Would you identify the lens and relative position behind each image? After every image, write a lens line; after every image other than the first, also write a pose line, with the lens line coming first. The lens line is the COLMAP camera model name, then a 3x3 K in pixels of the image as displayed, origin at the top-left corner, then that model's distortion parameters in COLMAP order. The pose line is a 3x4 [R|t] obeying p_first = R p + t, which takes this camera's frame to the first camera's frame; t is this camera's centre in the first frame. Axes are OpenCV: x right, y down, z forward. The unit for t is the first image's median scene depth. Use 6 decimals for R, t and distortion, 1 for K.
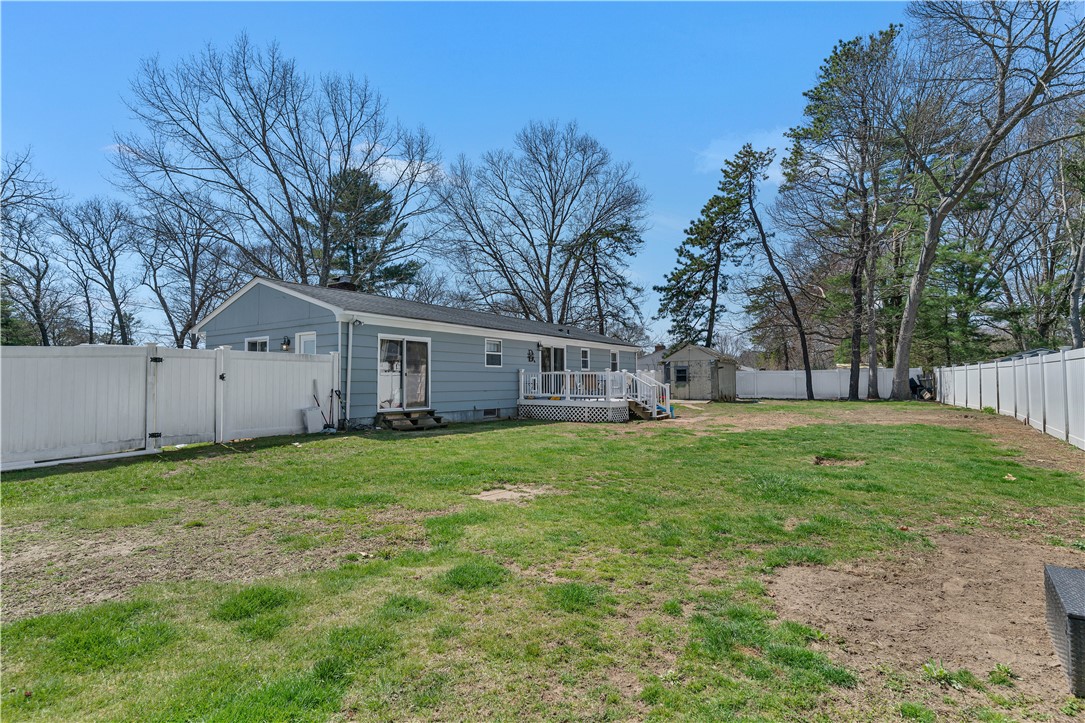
lens RADIAL K [[538.3, 0, 558.2], [0, 538.3, 383.0], [0, 0, 1]] dist [0.006085, 0.000480]
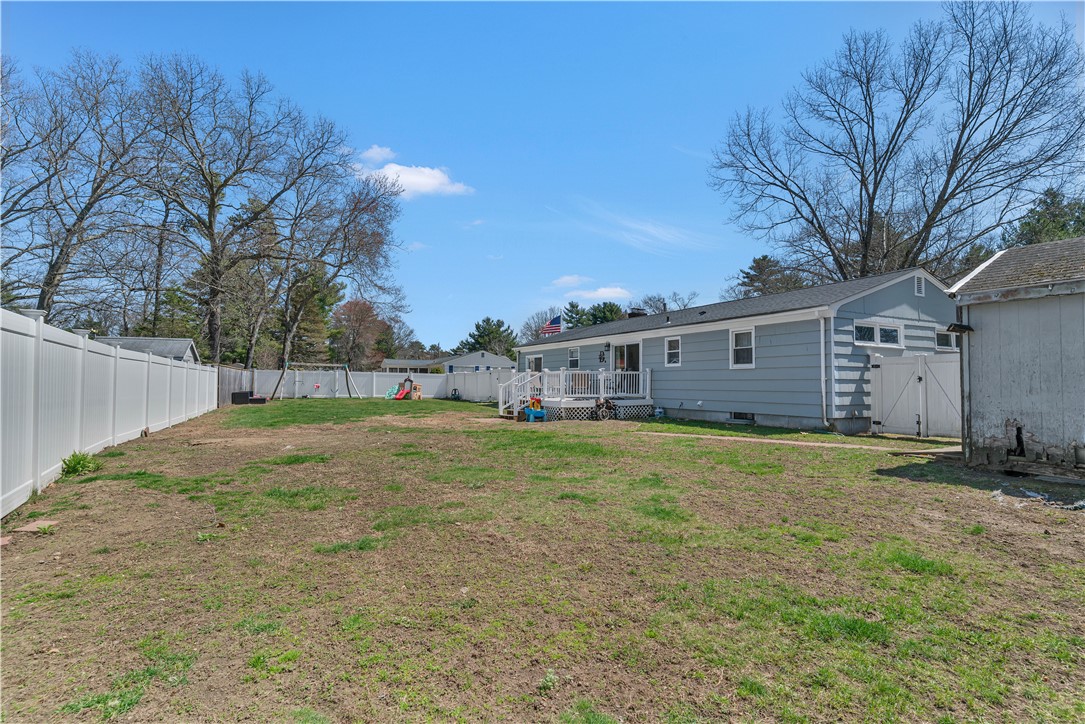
lens RADIAL K [[538.3, 0, 558.2], [0, 538.3, 383.5], [0, 0, 1]] dist [0.006085, 0.000480]
pose [[-0.486594, 0.014302, -0.873511, 1.034539], [0.006762, 0.999898, 0.012605, -0.012703], [0.873602, 0.000226, -0.486641, 1.614095]]
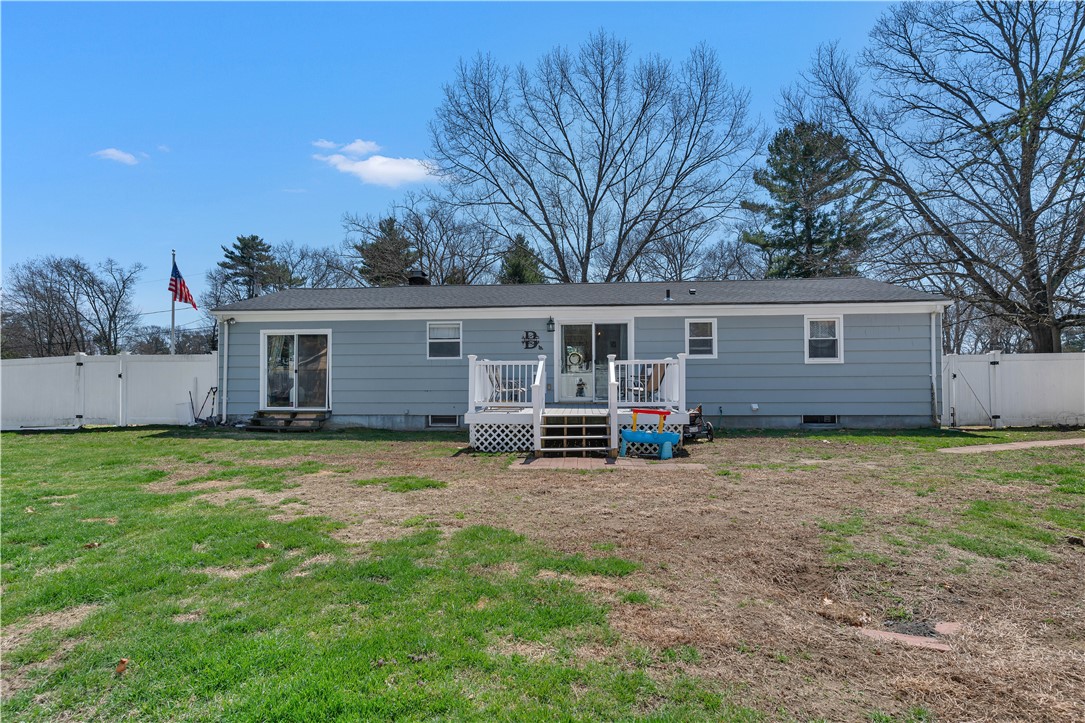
lens RADIAL K [[538.3, 0, 558.2], [0, 538.3, 383.0], [0, 0, 1]] dist [0.006085, 0.000480]
pose [[0.469375, 0.013681, -0.882893, 0.622029], [-0.000070, 0.999881, 0.015456, -0.008395], [0.882999, -0.007193, 0.469320, 0.799697]]
